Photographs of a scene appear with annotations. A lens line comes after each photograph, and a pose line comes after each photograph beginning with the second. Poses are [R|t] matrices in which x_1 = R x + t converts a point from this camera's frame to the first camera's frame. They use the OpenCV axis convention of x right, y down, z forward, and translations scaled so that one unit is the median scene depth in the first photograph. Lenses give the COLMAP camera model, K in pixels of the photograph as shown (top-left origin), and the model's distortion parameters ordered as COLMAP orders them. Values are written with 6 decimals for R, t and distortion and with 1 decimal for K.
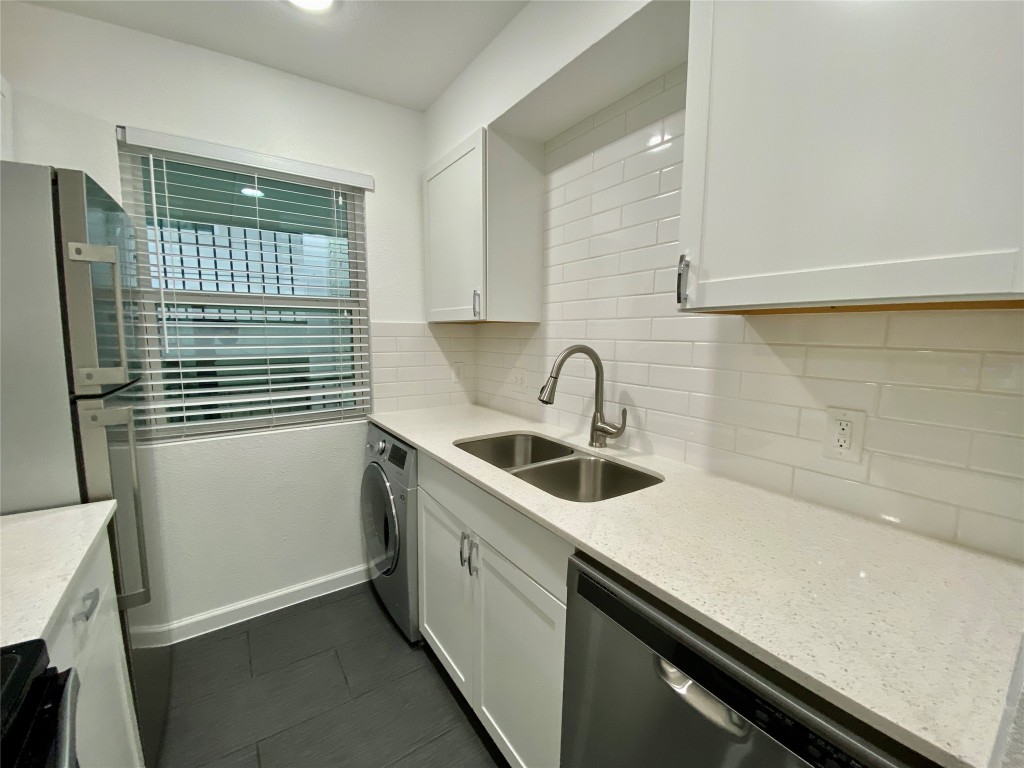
lens RADIAL K [[413.4, 0, 512.0], [0, 413.4, 384.0], [0, 0, 1]] dist [0.044082, -0.036669]
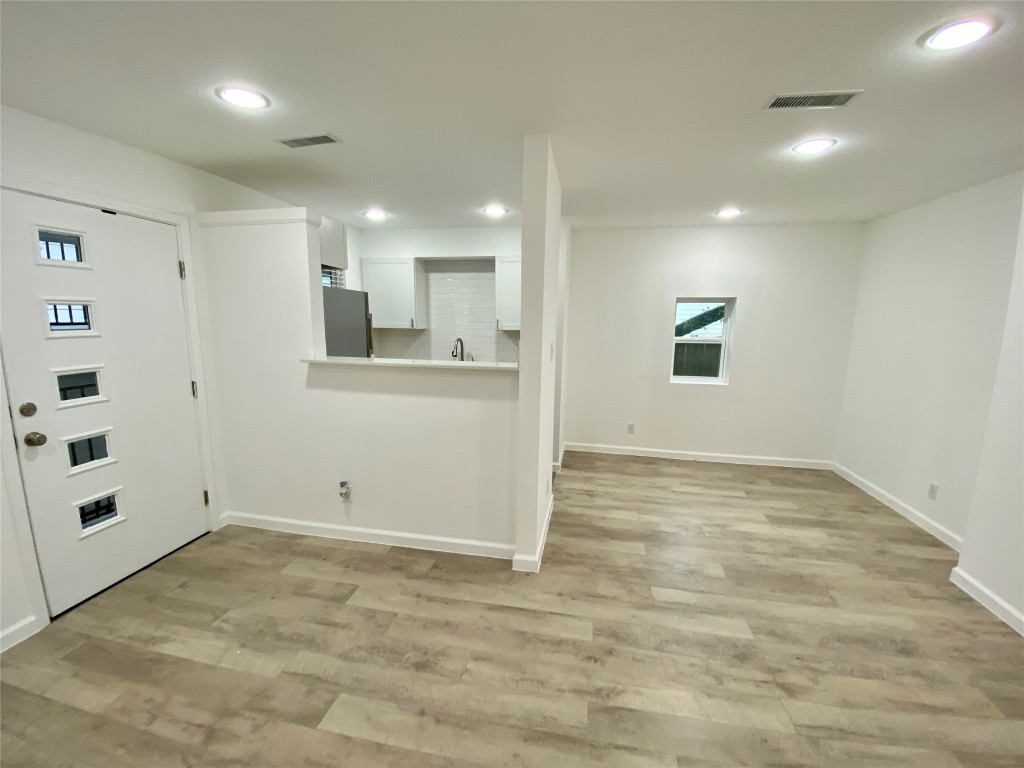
lens RADIAL K [[412.7, 0, 507.6], [0, 412.7, 383.6], [0, 0, 1]] dist [-0.000196, -0.012693]
pose [[0.718049, -0.112413, 0.686854, -1.766829], [0.080553, 0.993661, 0.078416, 0.031724], [-0.691315, -0.000978, 0.722553, -1.521214]]
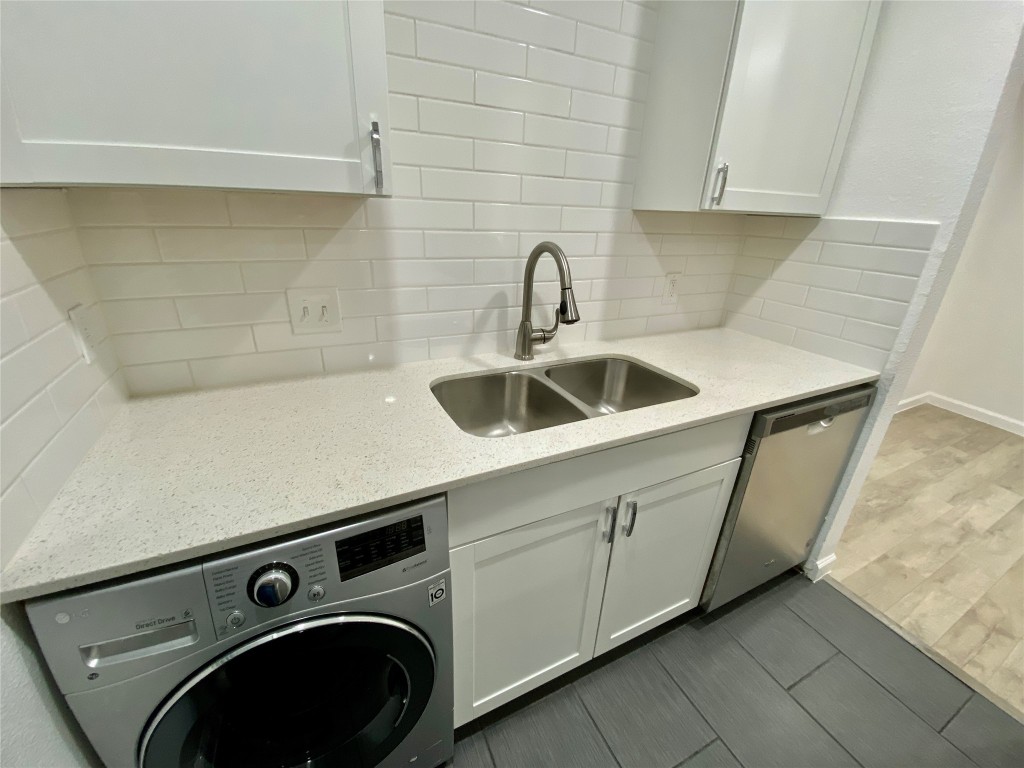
lens RADIAL K [[416.1, 0, 508.9], [0, 416.1, 386.5], [0, 0, 1]] dist [0.019351, -0.020738]
pose [[0.135412, -0.395001, 0.908646, -0.683319], [0.079442, 0.918469, 0.387433, -0.153982], [-0.987599, 0.019722, 0.155751, 0.954681]]
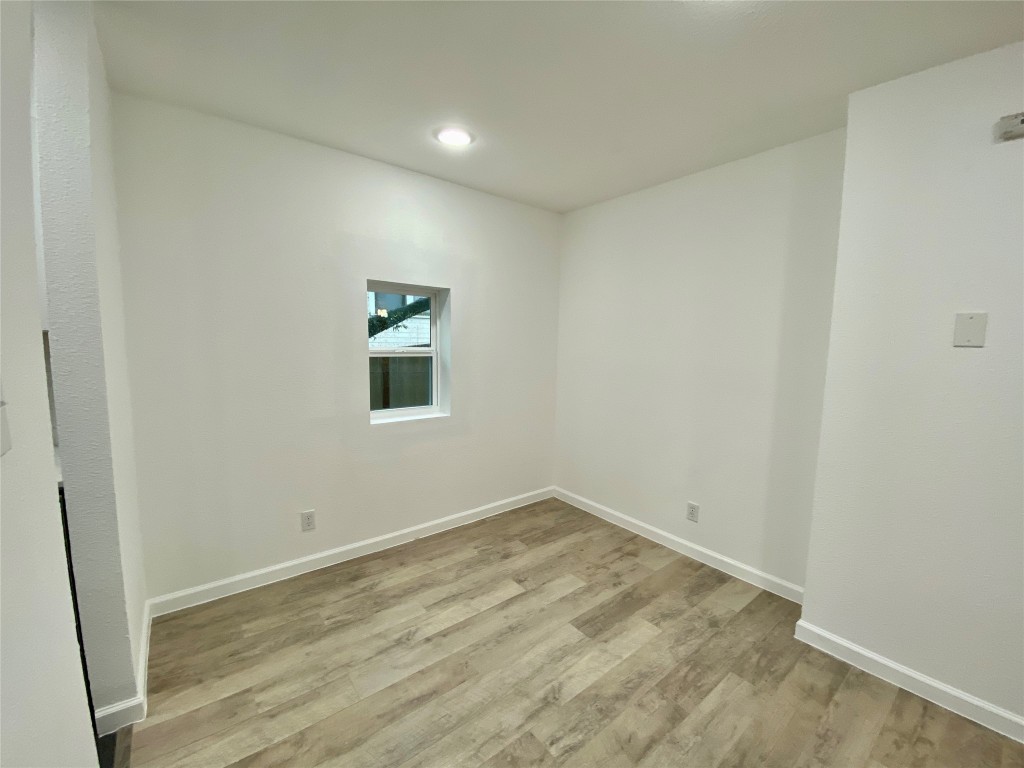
lens RADIAL K [[412.7, 0, 507.6], [0, 412.7, 383.6], [0, 0, 1]] dist [-0.000196, -0.012693]
pose [[-0.064912, -0.120313, 0.990612, -0.614901], [0.099775, 0.986948, 0.126406, 0.018946], [-0.992890, 0.107044, -0.052060, -0.684468]]
